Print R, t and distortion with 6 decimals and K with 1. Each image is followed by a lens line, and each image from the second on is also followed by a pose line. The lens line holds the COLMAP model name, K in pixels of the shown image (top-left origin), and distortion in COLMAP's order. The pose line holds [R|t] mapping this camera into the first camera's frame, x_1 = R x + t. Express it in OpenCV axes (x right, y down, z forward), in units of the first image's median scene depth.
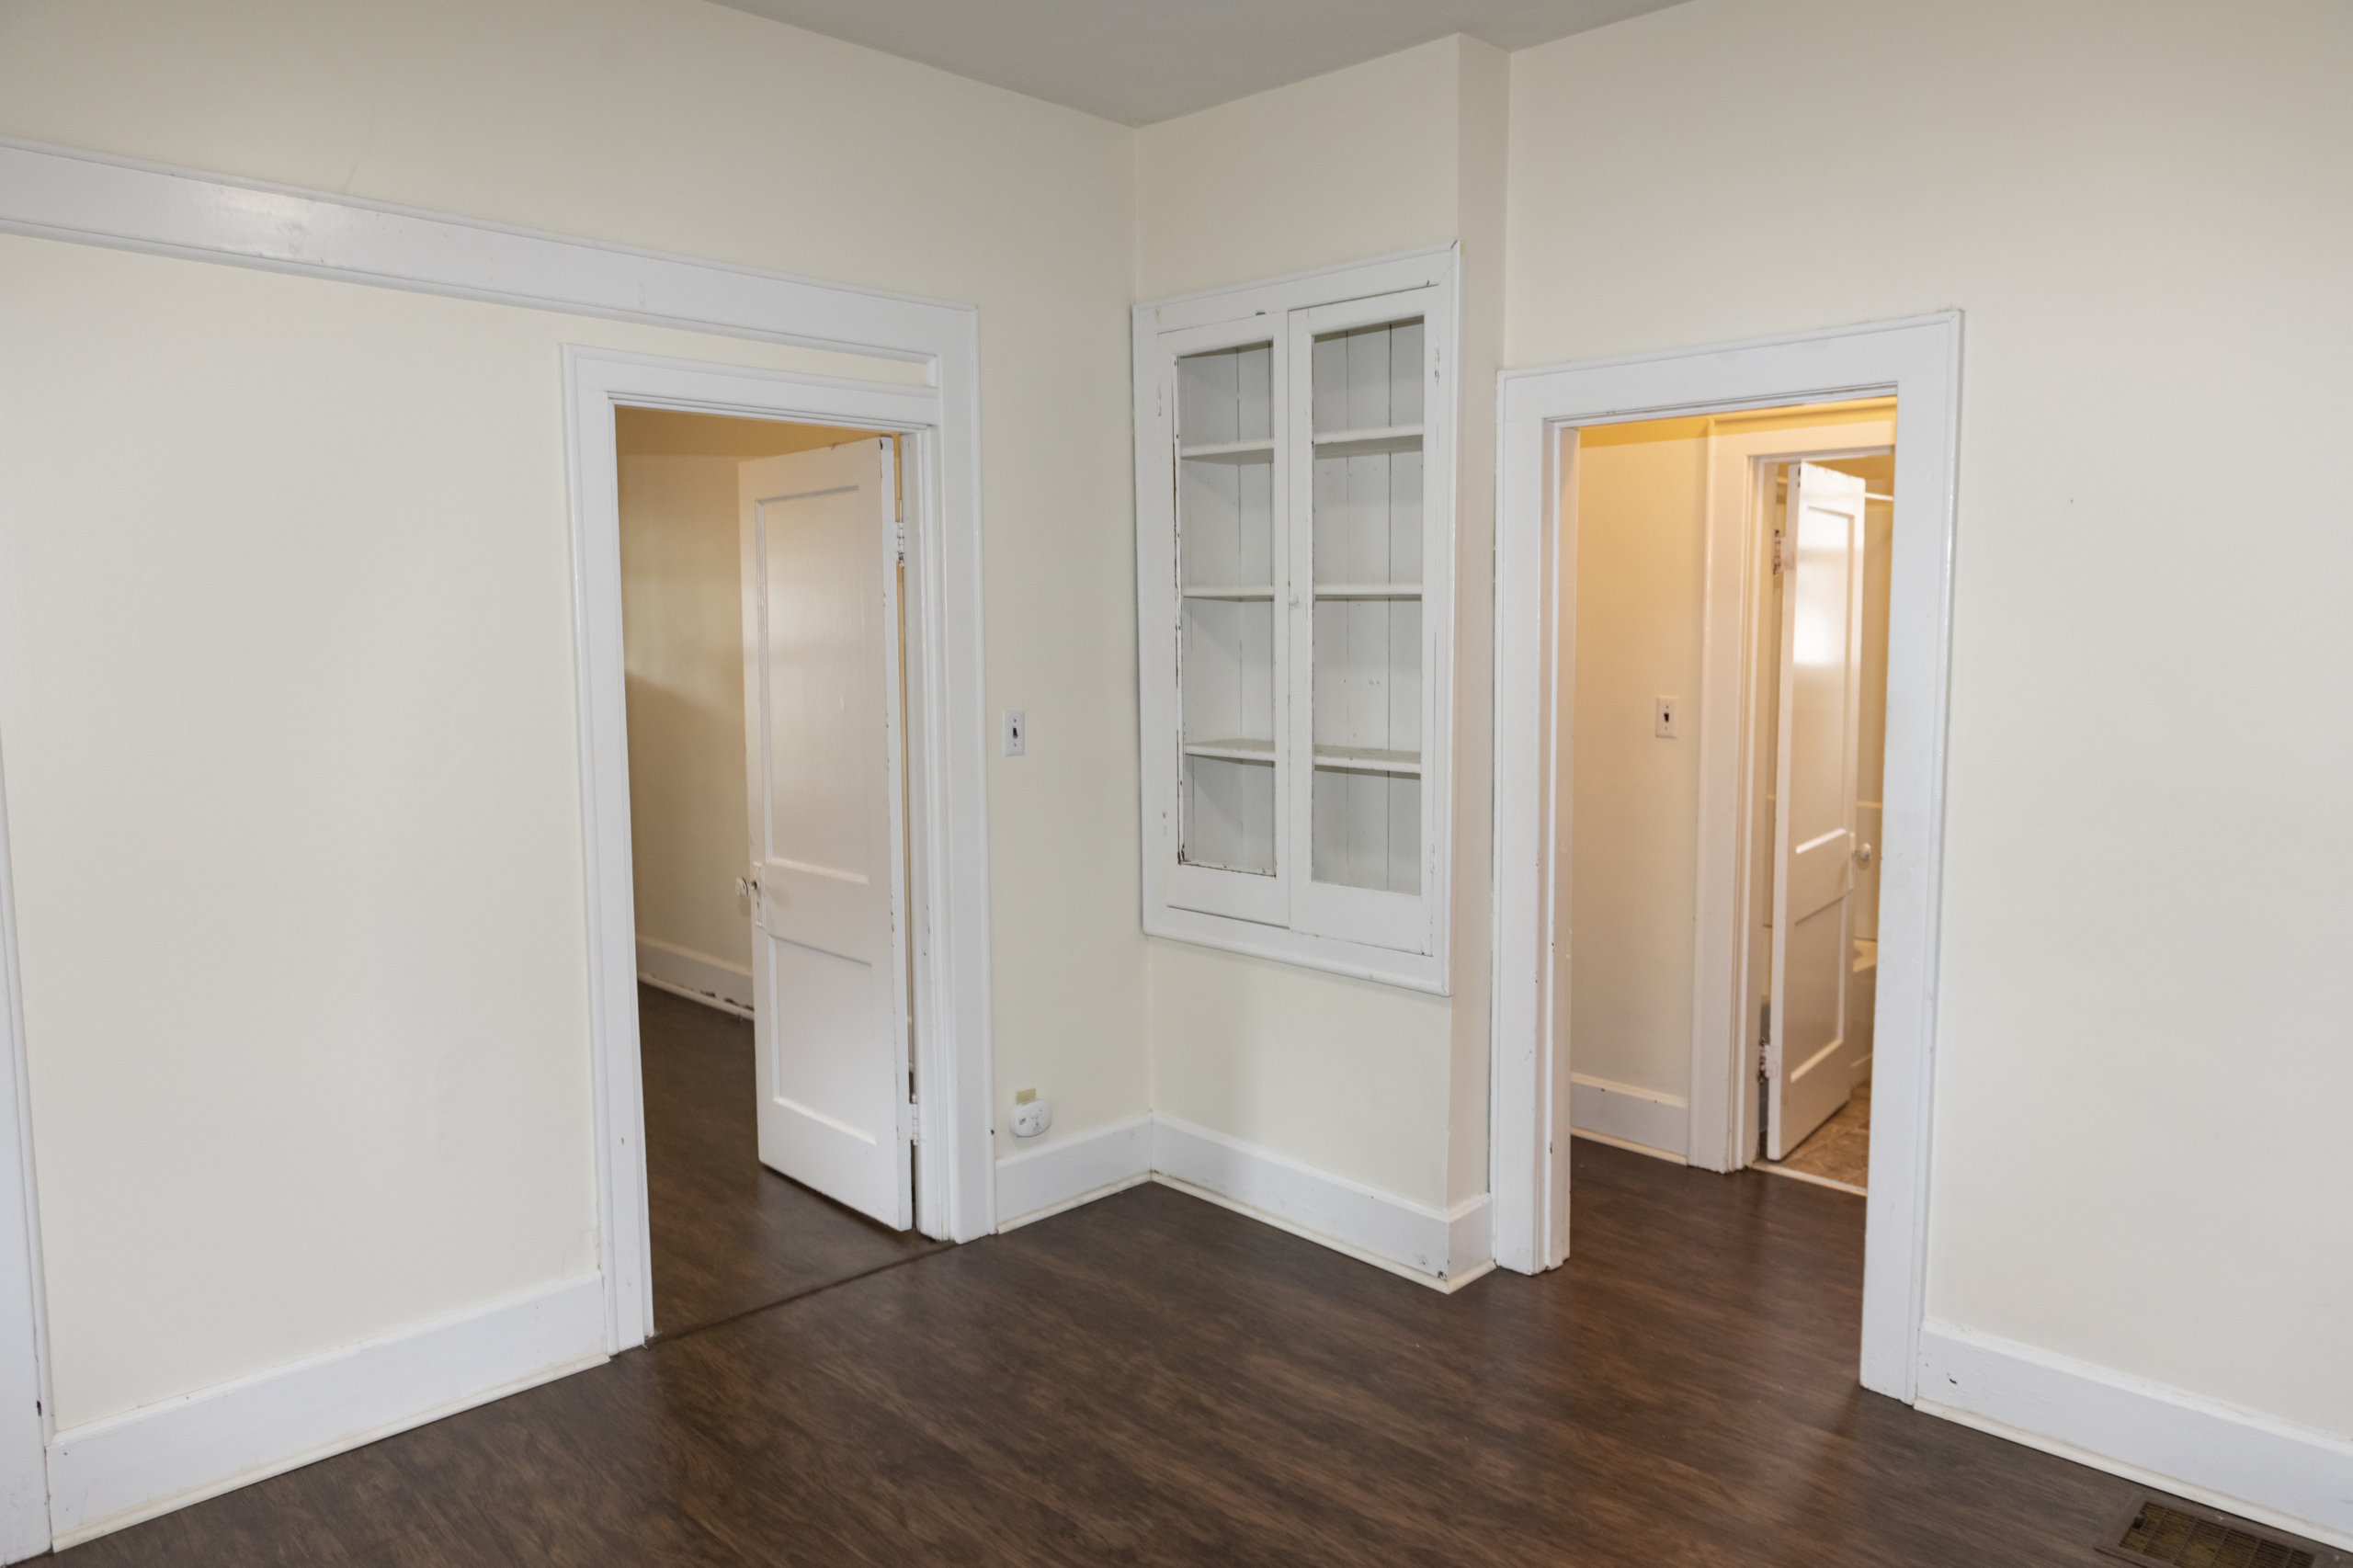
lens RADIAL K [[1583.3, 0, 1198.4], [0, 1583.3, 795.3], [0, 0, 1]] dist [0.004080, -0.002193]
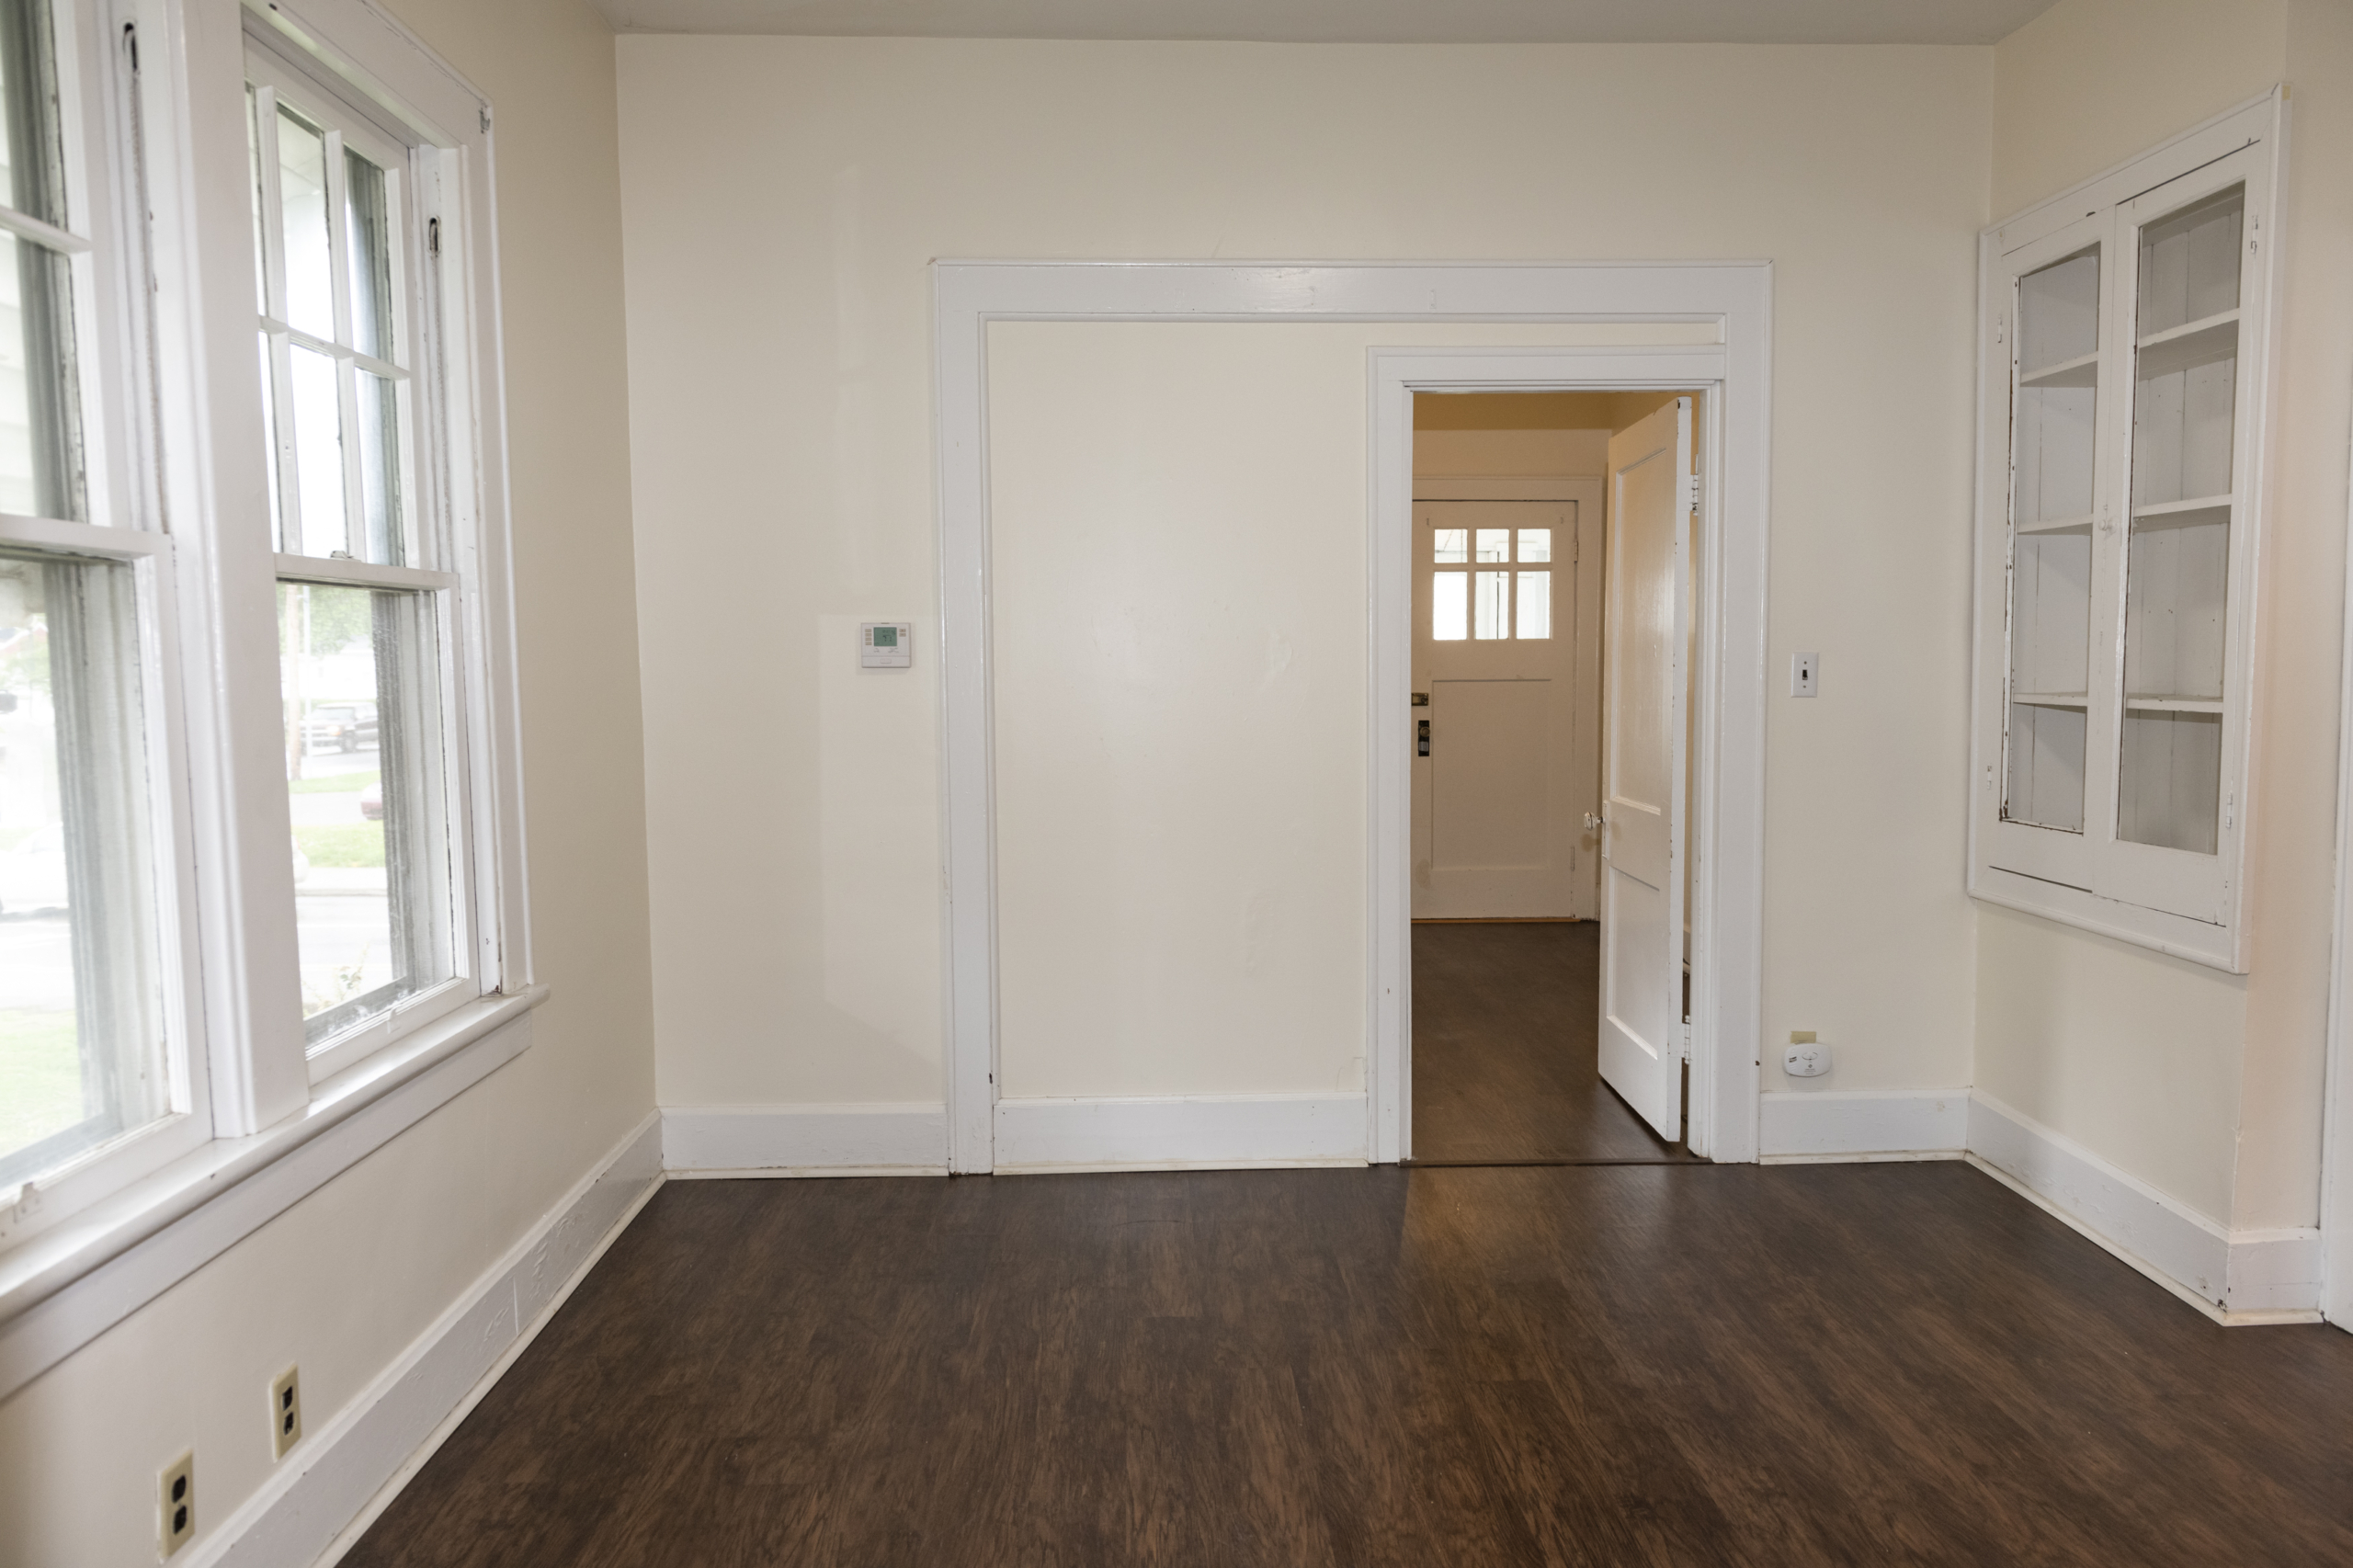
lens RADIAL K [[1583.3, 0, 1198.4], [0, 1583.3, 795.3], [0, 0, 1]] dist [0.004080, -0.002193]
pose [[0.735559, 0.053504, -0.675344, 0.298247], [-0.065657, 0.997814, 0.007540, 0.057530], [0.674271, 0.038795, 0.737464, -0.008392]]
